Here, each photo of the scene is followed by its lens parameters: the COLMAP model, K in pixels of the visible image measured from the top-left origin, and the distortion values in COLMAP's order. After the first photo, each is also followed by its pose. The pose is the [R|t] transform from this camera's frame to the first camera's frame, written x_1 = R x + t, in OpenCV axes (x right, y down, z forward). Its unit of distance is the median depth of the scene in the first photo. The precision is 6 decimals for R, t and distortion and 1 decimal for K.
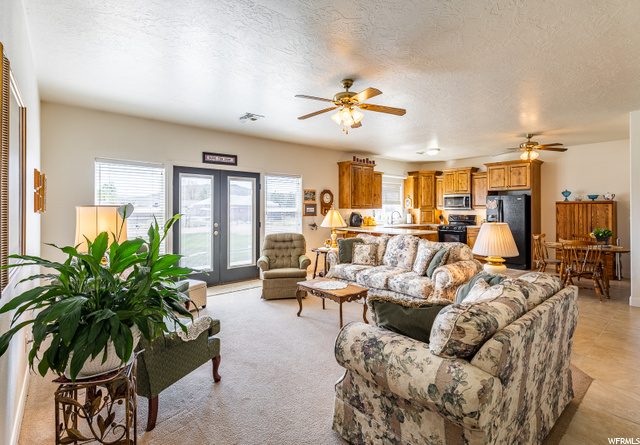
lens RADIAL K [[319.2, 0, 324.3], [0, 319.2, 207.3], [0, 0, 1]] dist [0.011314, -0.003569]
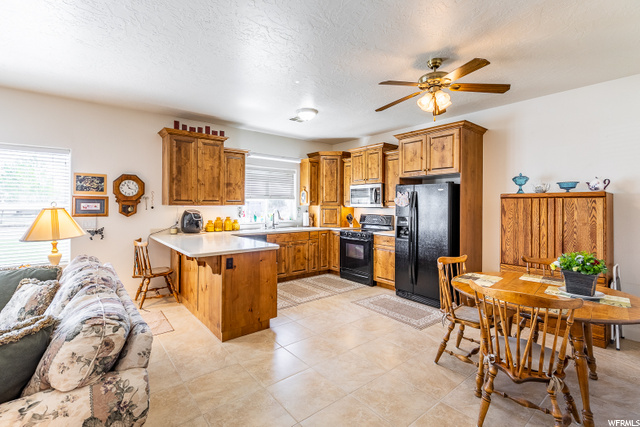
lens RADIAL K [[290.0, 0, 319.4], [0, 290.0, 205.6], [0, 0, 1]] dist [0.005335, -0.002072]
pose [[0.998840, 0.004820, -0.047917, 0.516322], [-0.004534, 0.999971, 0.006087, 0.000701], [0.047945, -0.005863, 0.998833, 0.571952]]
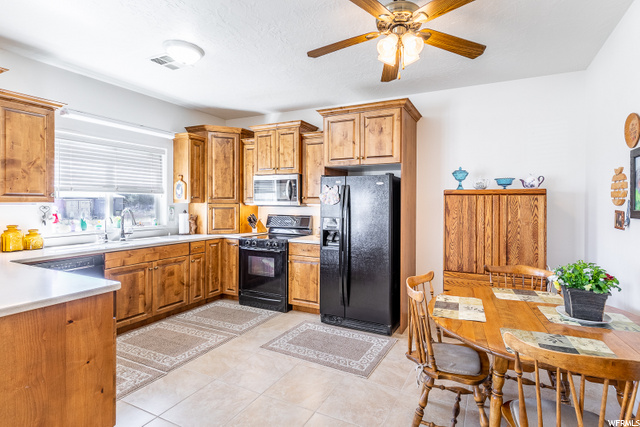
lens RADIAL K [[290.0, 0, 350.5], [0, 290.0, 205.1], [0, 0, 1]] dist [0.005335, -0.002072]
pose [[0.913154, 0.002559, 0.407607, 0.500202], [-0.007521, 0.999916, 0.010571, 0.001567], [-0.407546, -0.012719, 0.913096, 0.795677]]
